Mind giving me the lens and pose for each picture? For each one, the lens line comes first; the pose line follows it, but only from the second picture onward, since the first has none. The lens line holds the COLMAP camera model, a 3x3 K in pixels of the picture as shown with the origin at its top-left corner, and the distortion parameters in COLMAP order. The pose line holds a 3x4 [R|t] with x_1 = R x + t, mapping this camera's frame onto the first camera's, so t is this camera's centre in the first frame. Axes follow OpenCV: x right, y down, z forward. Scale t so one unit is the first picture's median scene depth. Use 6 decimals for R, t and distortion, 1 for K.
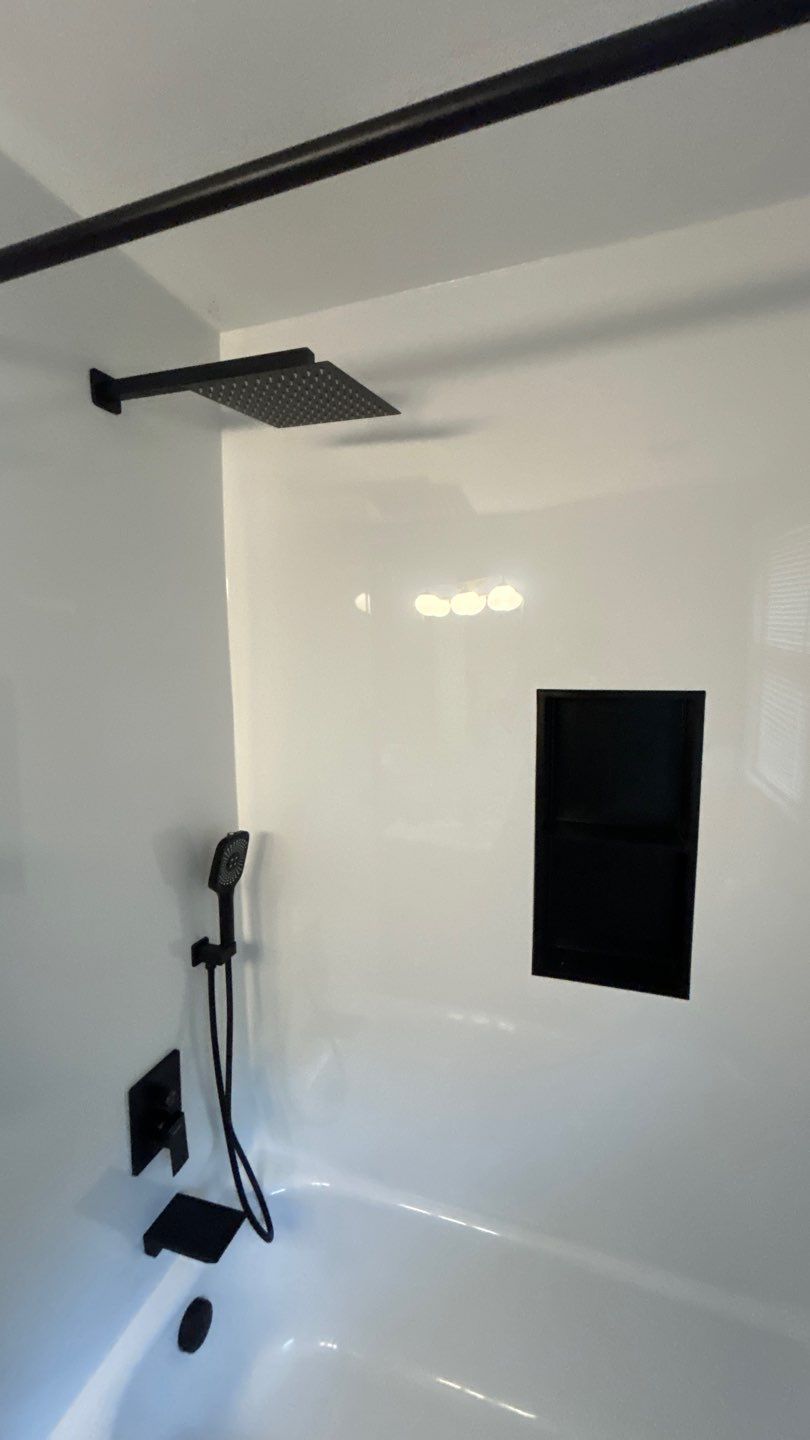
lens RADIAL K [[576.4, 0, 405.6], [0, 576.4, 725.0], [0, 0, 1]] dist [-0.001854, 0.001073]
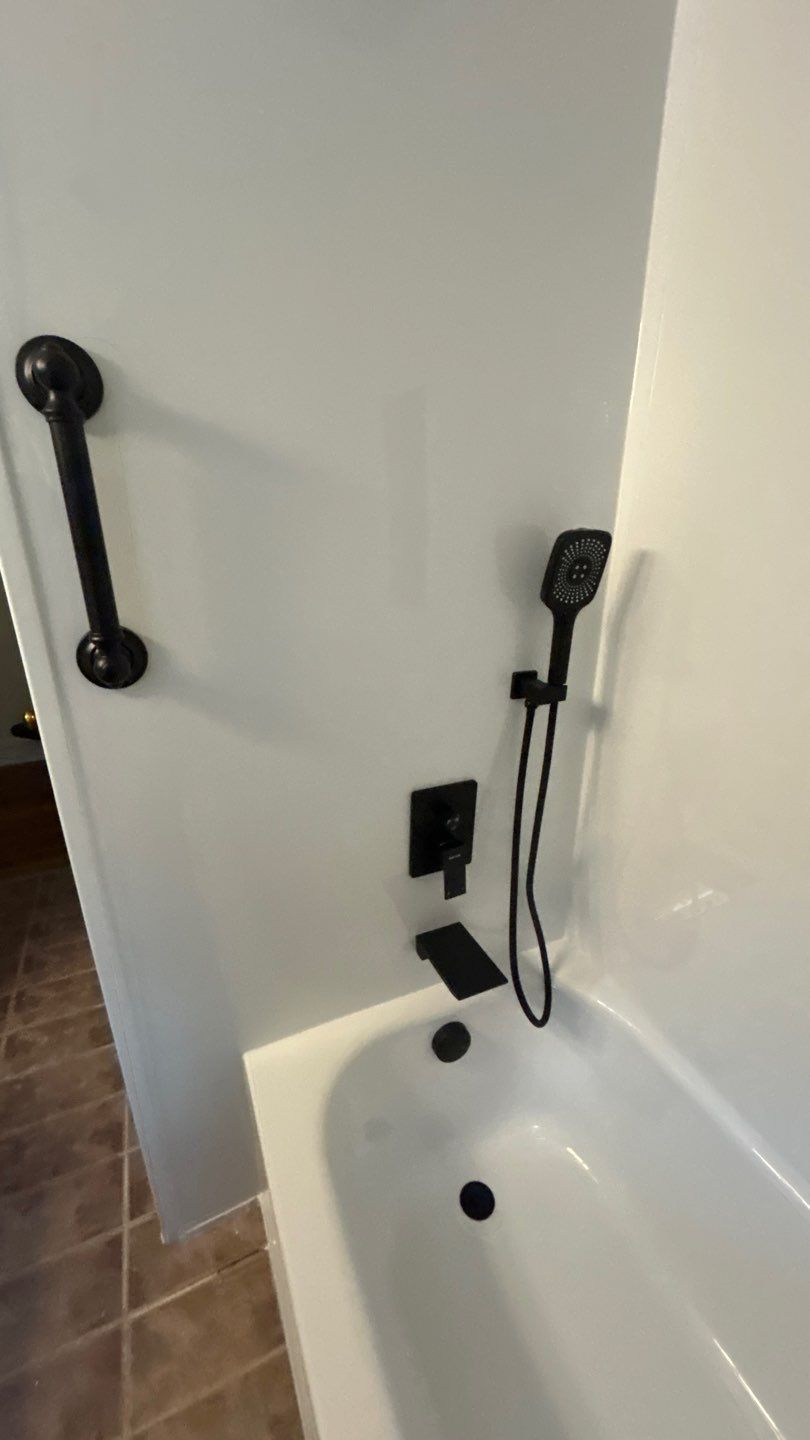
lens RADIAL K [[576.4, 0, 406.1], [0, 576.4, 722.9], [0, 0, 1]] dist [-0.001854, 0.001073]
pose [[0.680523, 0.281536, -0.676481, 0.090611], [-0.098423, 0.949993, 0.296354, 0.225813], [0.726086, -0.135095, 0.674202, 0.339045]]
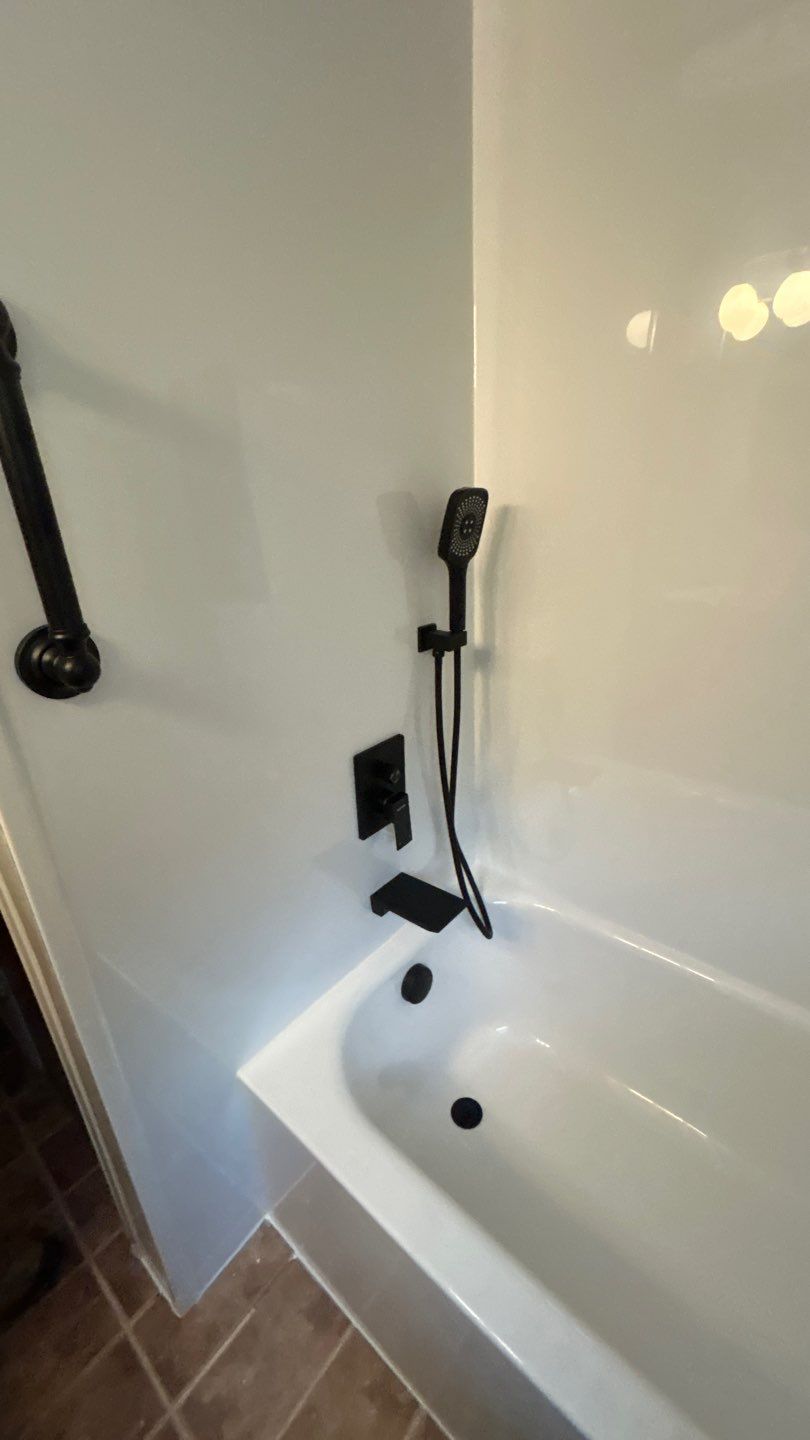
lens RADIAL K [[576.4, 0, 409.7], [0, 576.4, 721.4], [0, 0, 1]] dist [-0.001854, 0.001073]
pose [[0.929370, 0.114079, -0.351082, -0.060531], [-0.009036, 0.957797, 0.287302, 0.268533], [0.369040, -0.263838, 0.891178, 0.179935]]
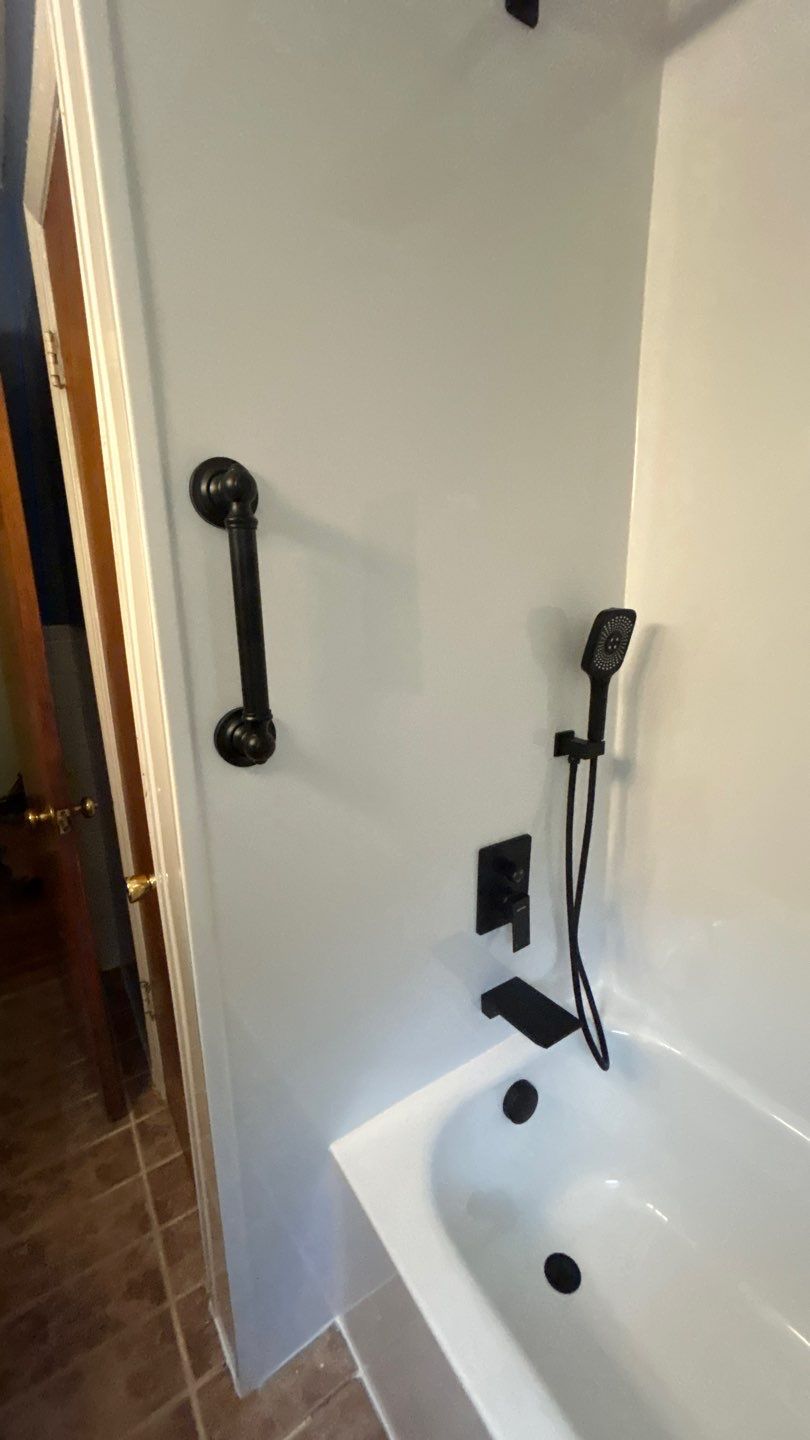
lens RADIAL K [[576.4, 0, 409.6], [0, 576.4, 724.9], [0, 0, 1]] dist [-0.001854, 0.001073]
pose [[0.795649, 0.141015, -0.589116, -0.022732], [-0.064220, 0.986682, 0.149446, 0.249230], [0.602345, -0.081073, 0.794108, 0.143410]]
